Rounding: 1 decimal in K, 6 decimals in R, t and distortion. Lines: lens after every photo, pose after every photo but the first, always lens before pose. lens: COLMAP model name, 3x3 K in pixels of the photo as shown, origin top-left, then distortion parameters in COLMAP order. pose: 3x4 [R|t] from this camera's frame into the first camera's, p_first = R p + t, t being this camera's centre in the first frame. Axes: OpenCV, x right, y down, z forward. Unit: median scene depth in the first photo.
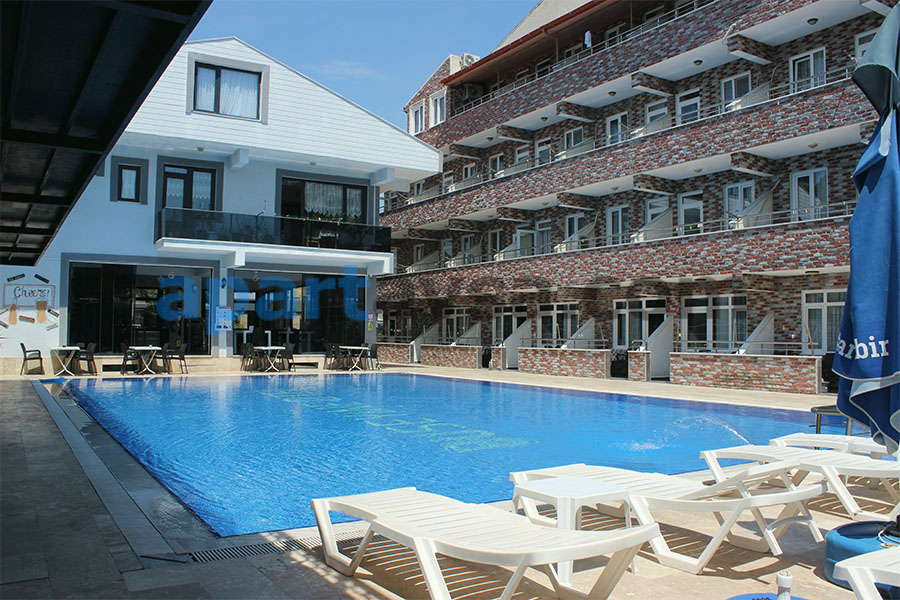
lens RADIAL K [[748.8, 0, 448.3], [0, 748.8, 316.5], [0, 0, 1]] dist [-0.166652, 0.149318]
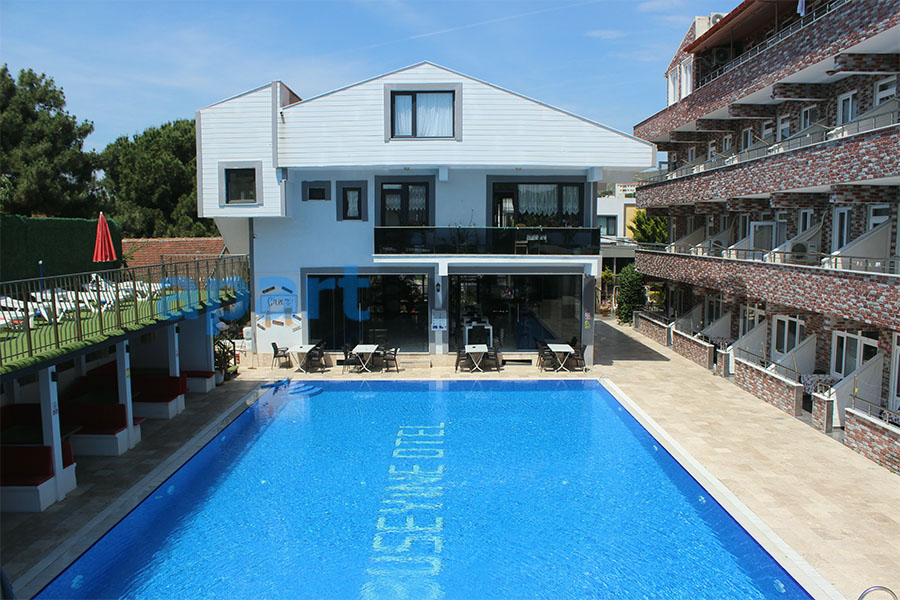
lens RADIAL K [[748.8, 0, 448.3], [0, 748.8, 316.5], [0, 0, 1]] dist [-0.166652, 0.149318]
pose [[0.846704, 0.051595, -0.529557, 0.307049], [0.020036, 0.991489, 0.128637, -0.149872], [0.531687, -0.119527, 0.838464, 0.076517]]
